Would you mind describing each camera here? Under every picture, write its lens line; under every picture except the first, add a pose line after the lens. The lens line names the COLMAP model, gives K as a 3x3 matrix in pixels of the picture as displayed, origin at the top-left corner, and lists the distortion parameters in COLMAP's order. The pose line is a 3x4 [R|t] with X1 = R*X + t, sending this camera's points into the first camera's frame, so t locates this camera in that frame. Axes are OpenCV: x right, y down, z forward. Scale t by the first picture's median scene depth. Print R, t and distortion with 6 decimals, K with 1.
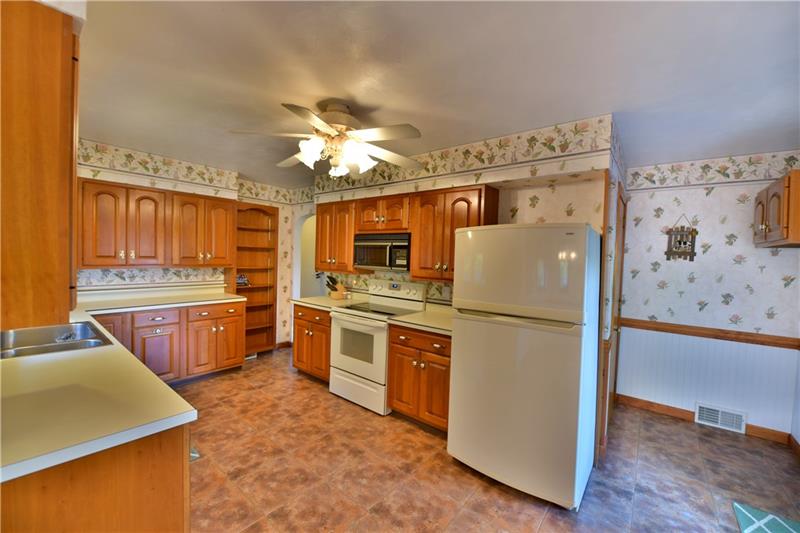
lens RADIAL K [[319.0, 0, 400.0], [0, 319.0, 266.5], [0, 0, 1]] dist [-0.000158, -0.006729]
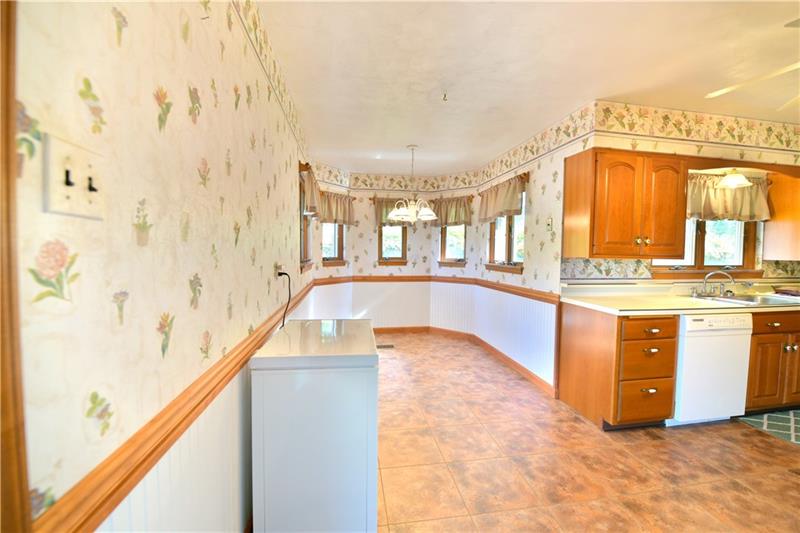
lens RADIAL K [[329.3, 0, 400.0], [0, 329.3, 266.5], [0, 0, 1]] dist [-0.001190, -0.000220]
pose [[-0.661592, -0.006093, -0.749840, 0.628045], [-0.061327, 0.997057, 0.046009, 0.063356], [0.747352, 0.076425, -0.660018, 0.477287]]
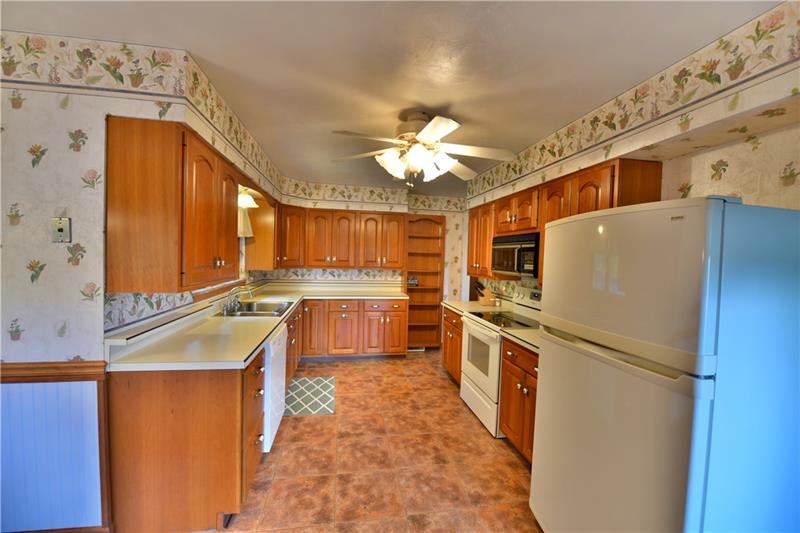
lens RADIAL K [[319.0, 0, 400.0], [0, 319.0, 266.5], [0, 0, 1]] dist [-0.000158, -0.006729]
pose [[0.758149, 0.012809, -0.651956, 0.304206], [-0.026644, 0.999581, -0.011344, 0.004024], [0.651537, 0.025971, 0.758172, 0.126180]]
